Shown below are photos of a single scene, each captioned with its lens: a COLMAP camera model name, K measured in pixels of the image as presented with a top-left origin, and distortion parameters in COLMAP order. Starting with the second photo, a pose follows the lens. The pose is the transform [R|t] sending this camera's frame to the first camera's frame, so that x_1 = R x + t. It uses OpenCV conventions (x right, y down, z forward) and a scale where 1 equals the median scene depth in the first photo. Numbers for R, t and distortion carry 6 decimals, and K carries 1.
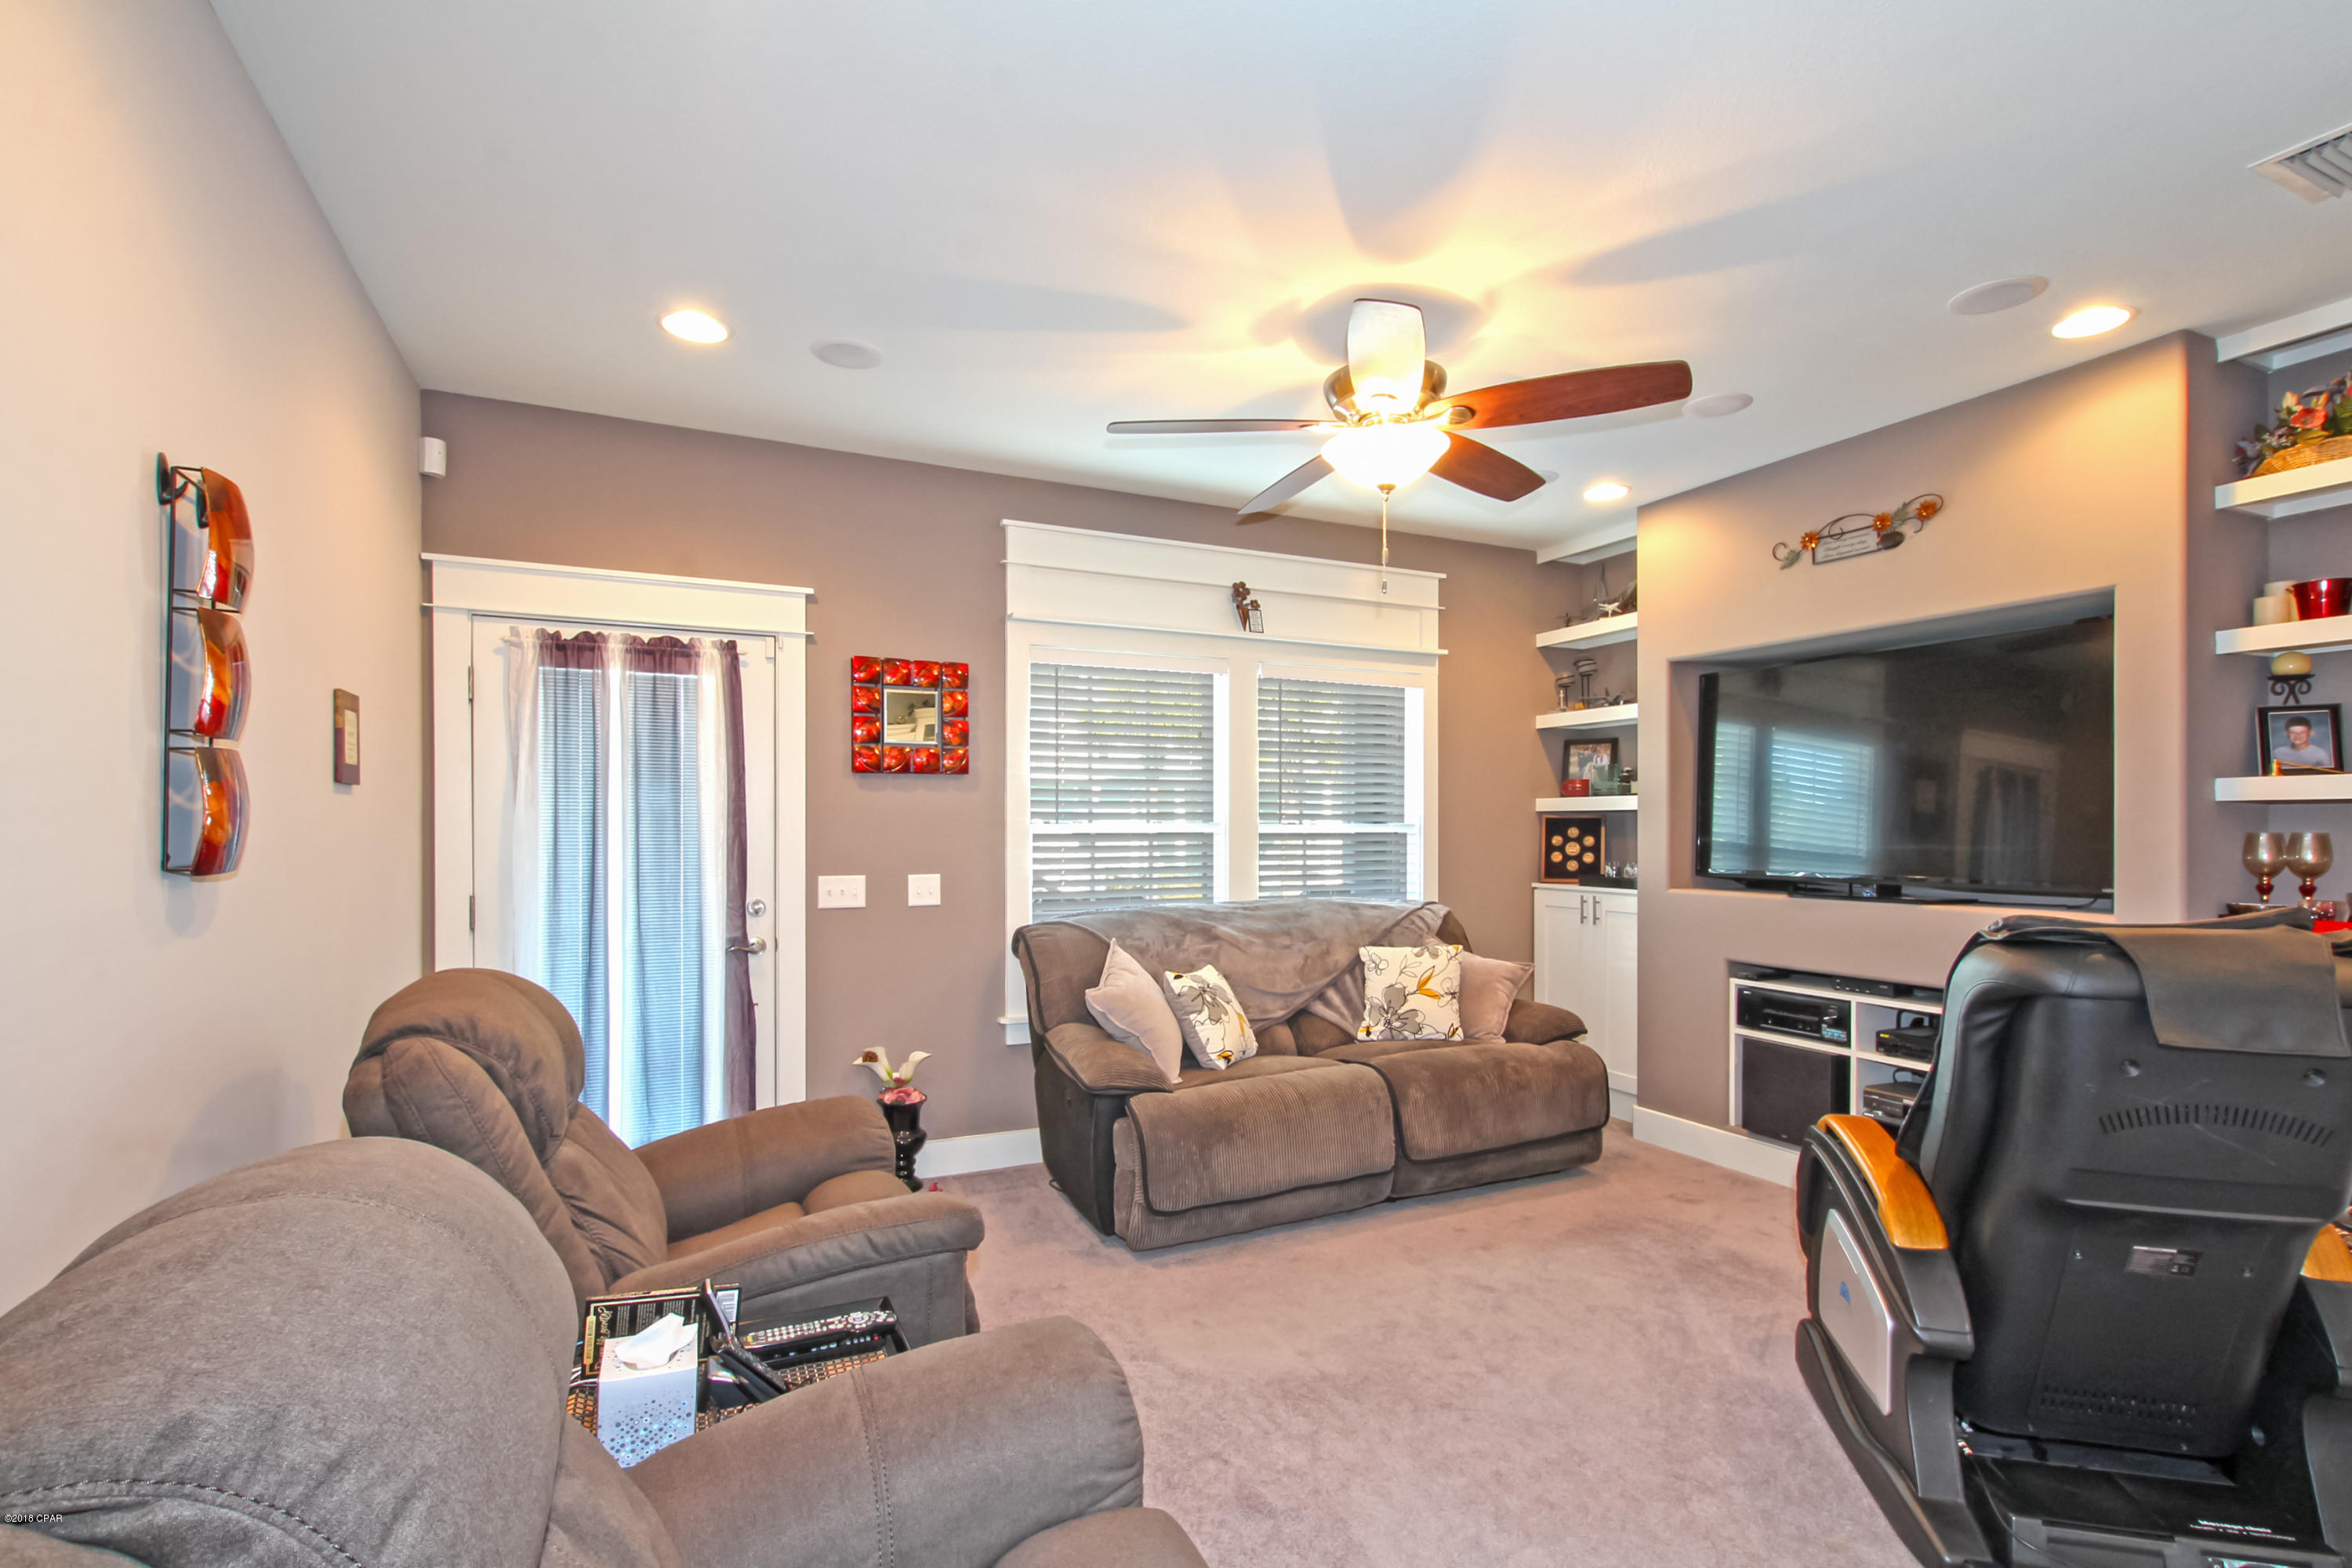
lens RADIAL K [[1089.9, 0, 1231.4], [0, 1089.9, 828.5], [0, 0, 1]] dist [0.011293, -0.002922]
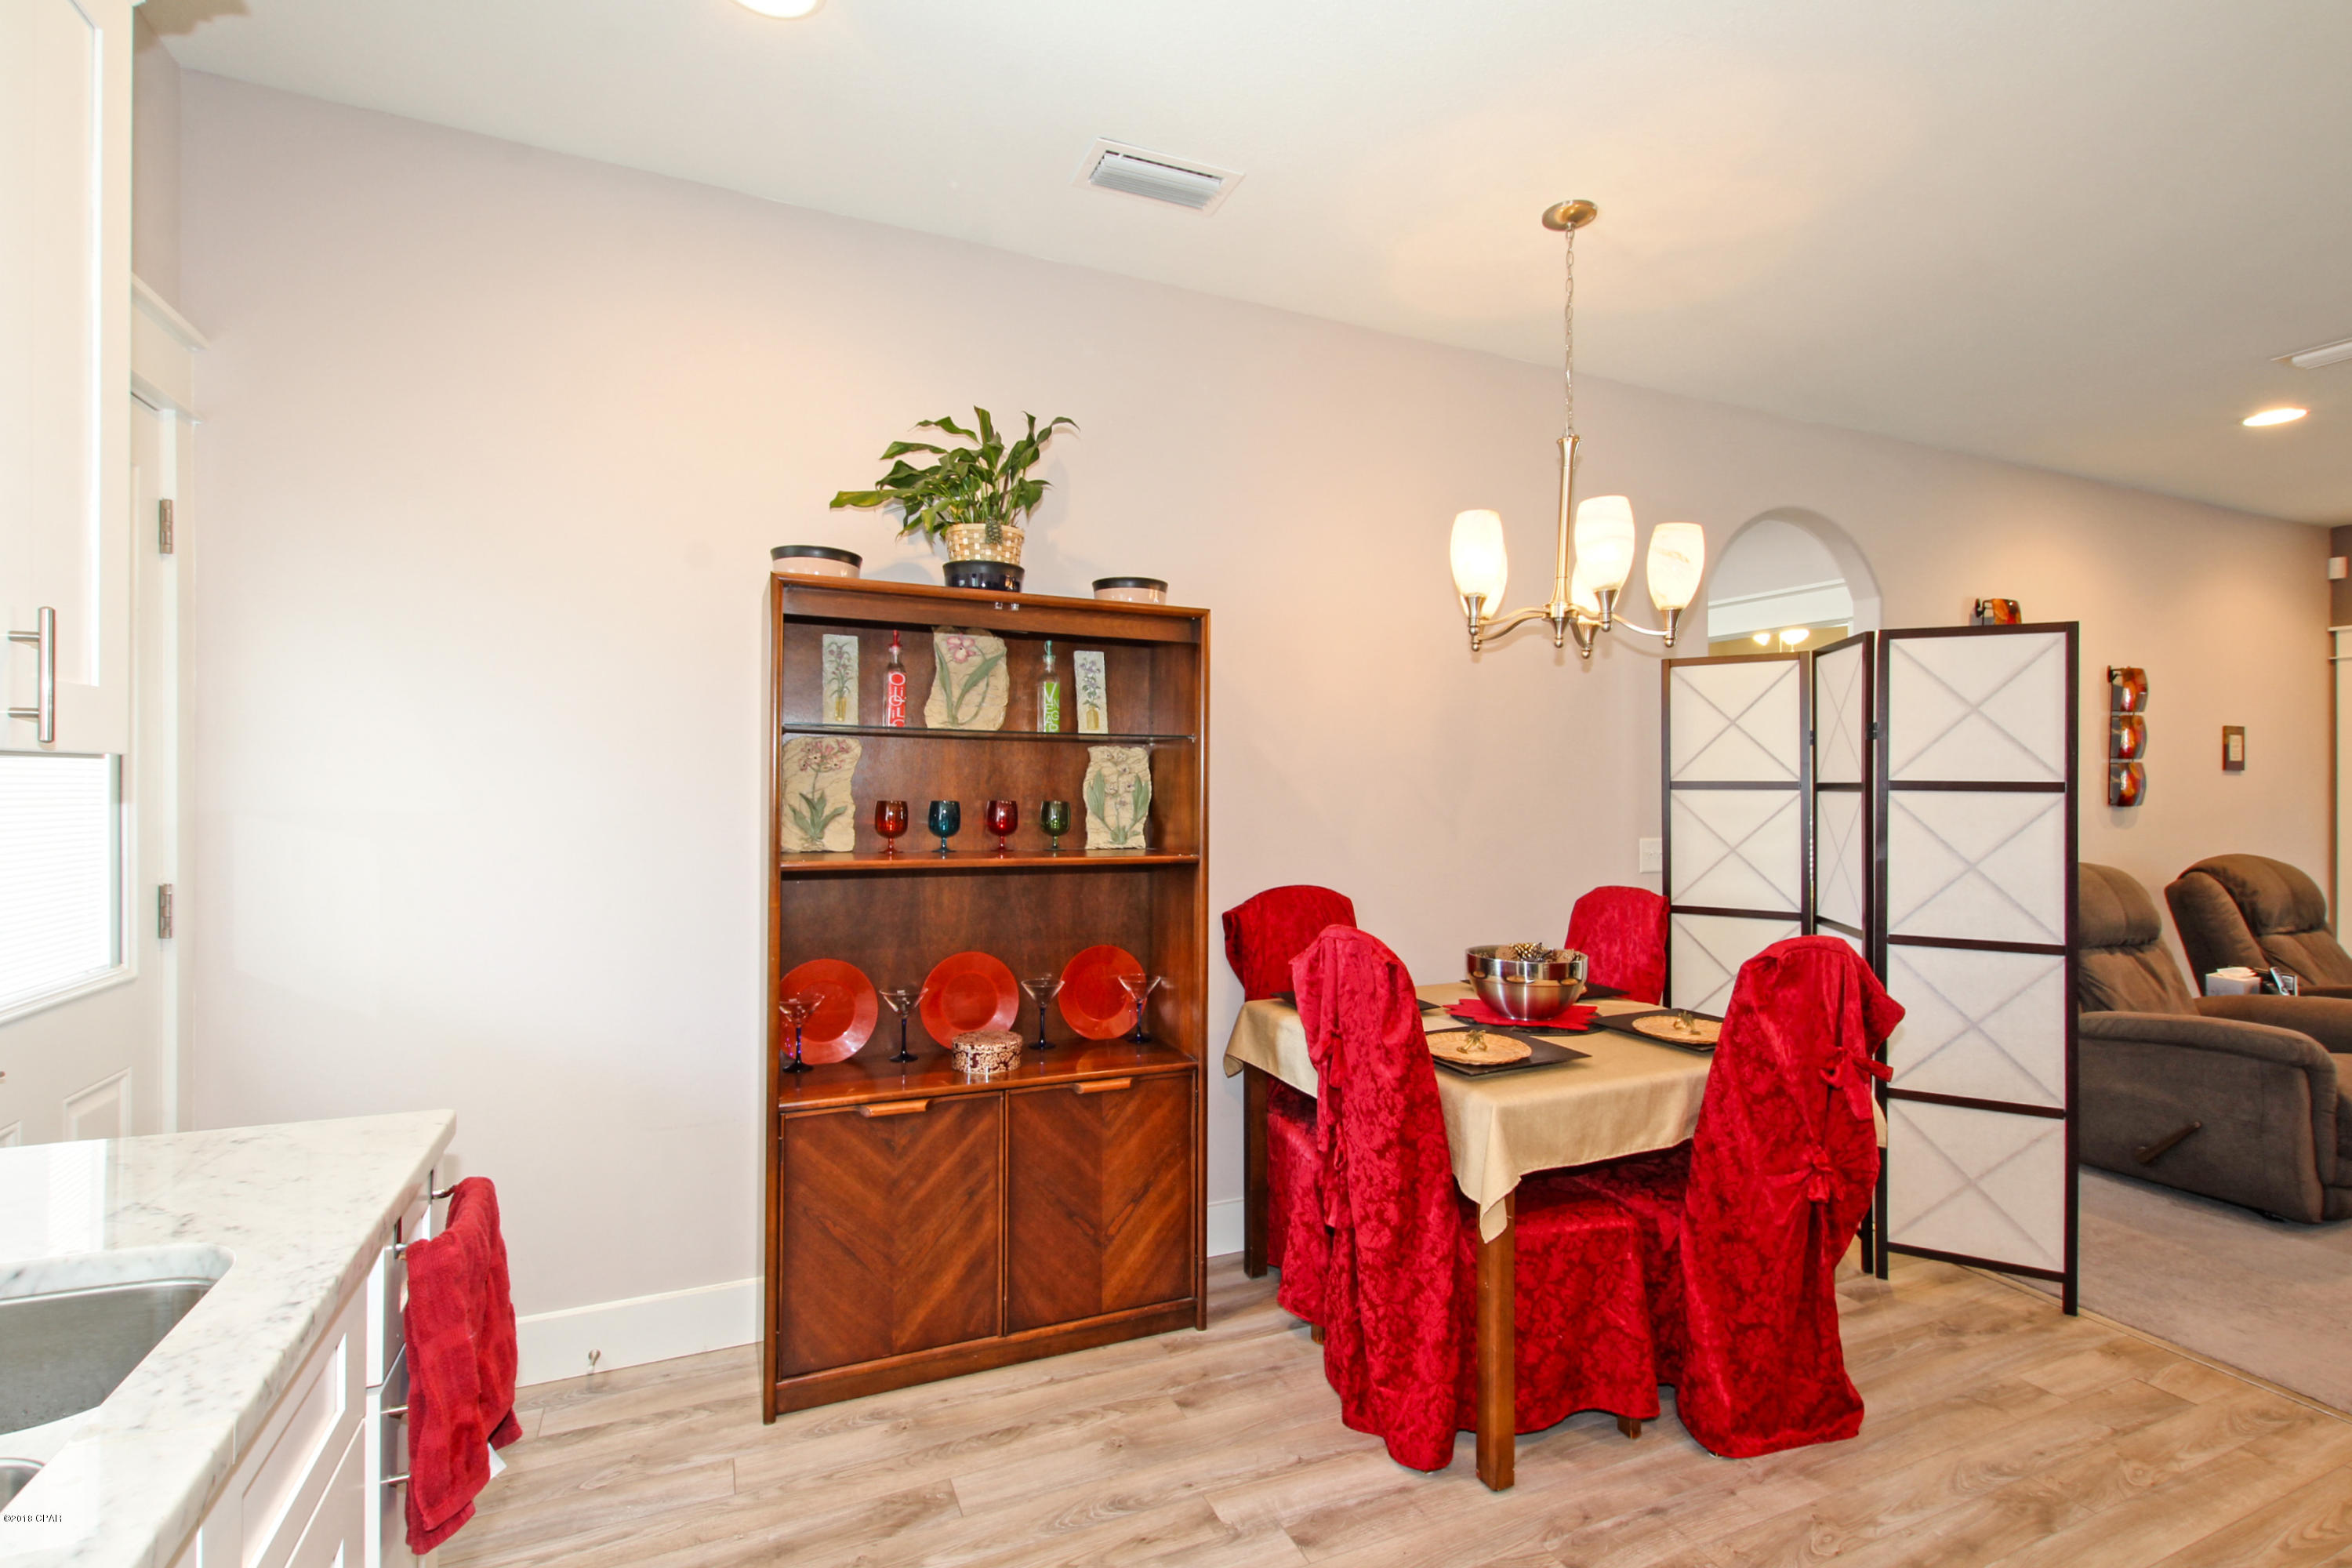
lens RADIAL K [[1089.9, 0, 1165.6], [0, 1089.9, 794.1], [0, 0, 1]] dist [0.011293, -0.002922]
pose [[-0.072975, -0.005388, -0.997319, 1.437600], [-0.001399, 0.999985, -0.005300, 0.018761], [0.997333, 0.001008, -0.072981, -0.875947]]
